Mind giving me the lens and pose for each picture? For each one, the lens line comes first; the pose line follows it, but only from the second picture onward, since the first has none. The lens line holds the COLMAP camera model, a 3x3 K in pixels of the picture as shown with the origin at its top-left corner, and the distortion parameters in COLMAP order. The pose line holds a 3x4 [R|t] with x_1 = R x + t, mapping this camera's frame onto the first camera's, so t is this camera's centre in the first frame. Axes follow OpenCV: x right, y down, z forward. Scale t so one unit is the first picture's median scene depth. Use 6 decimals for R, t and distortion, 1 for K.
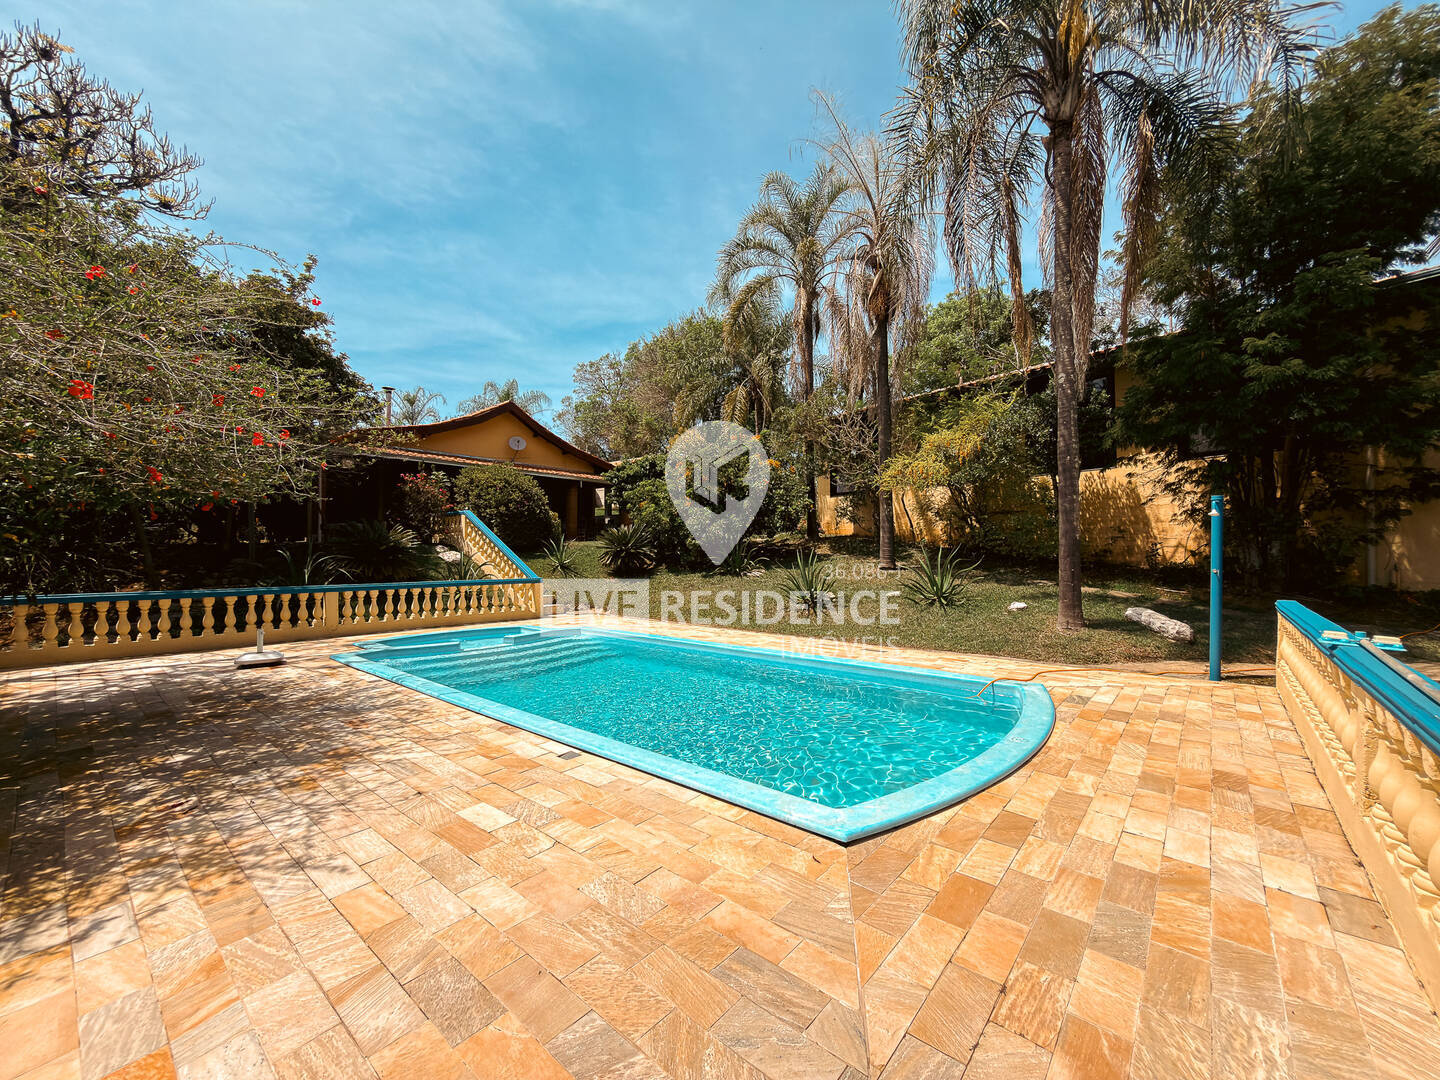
lens RADIAL K [[574.1, 0, 723.4], [0, 574.1, 538.4], [0, 0, 1]] dist [-0.000694, 0.000125]
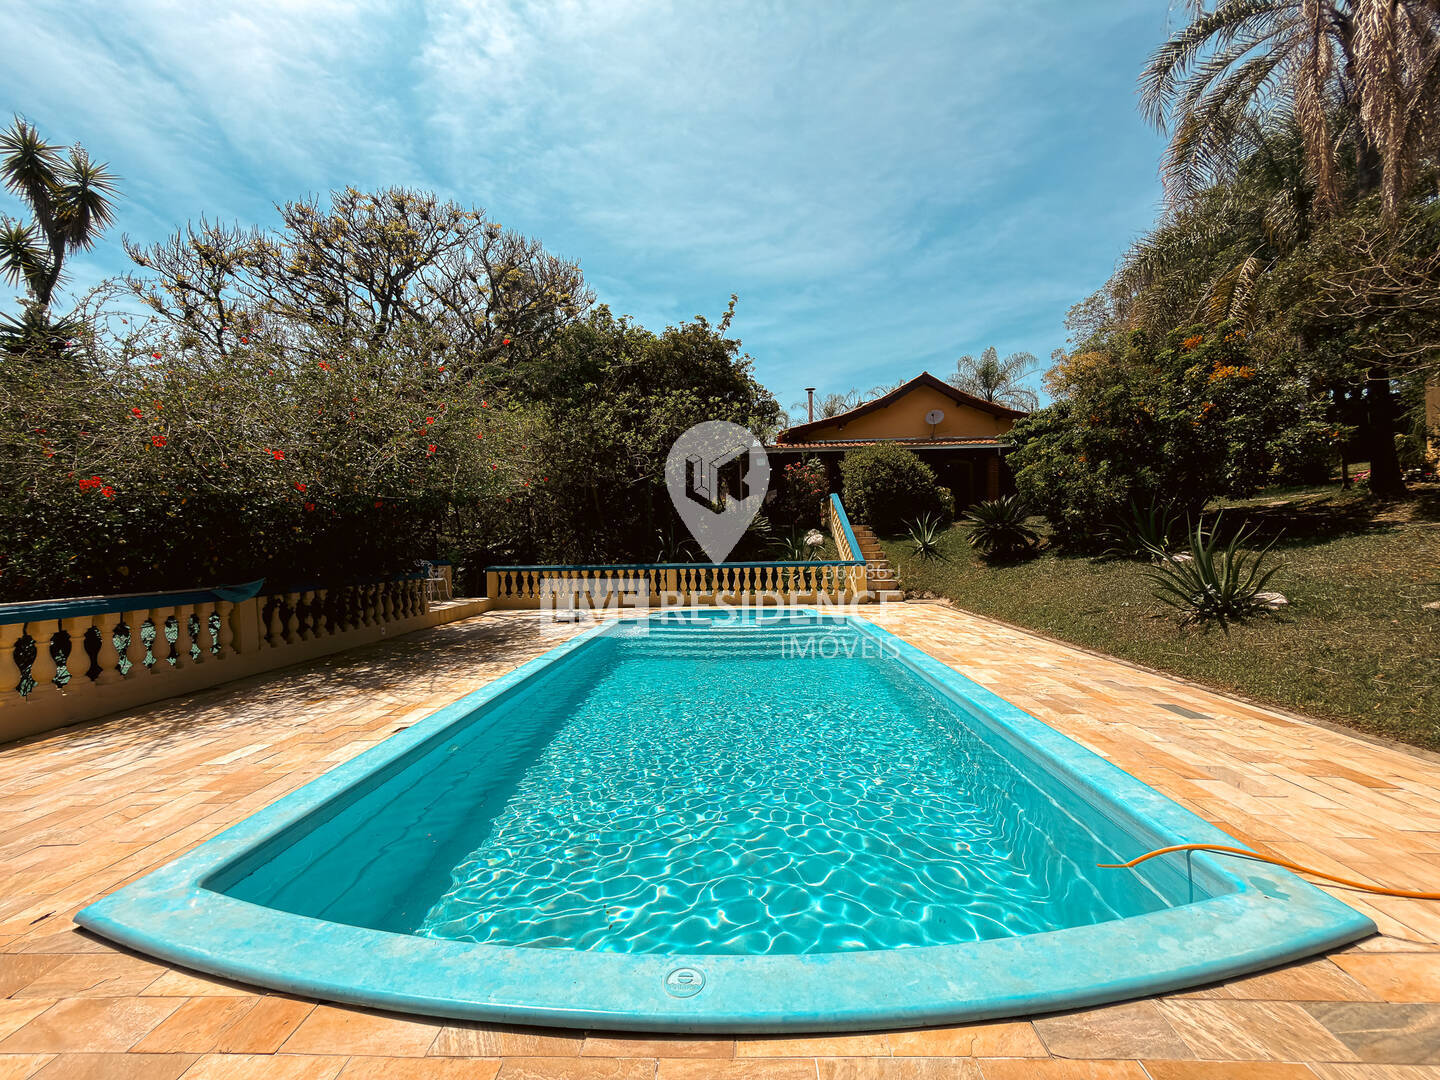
lens RADIAL K [[574.1, 0, 723.4], [0, 574.1, 538.4], [0, 0, 1]] dist [-0.000694, 0.000125]
pose [[0.611030, -0.012574, -0.791507, 0.355097], [0.037961, 0.999189, 0.013432, 0.014488], [0.790696, -0.038254, 0.611012, 0.327088]]
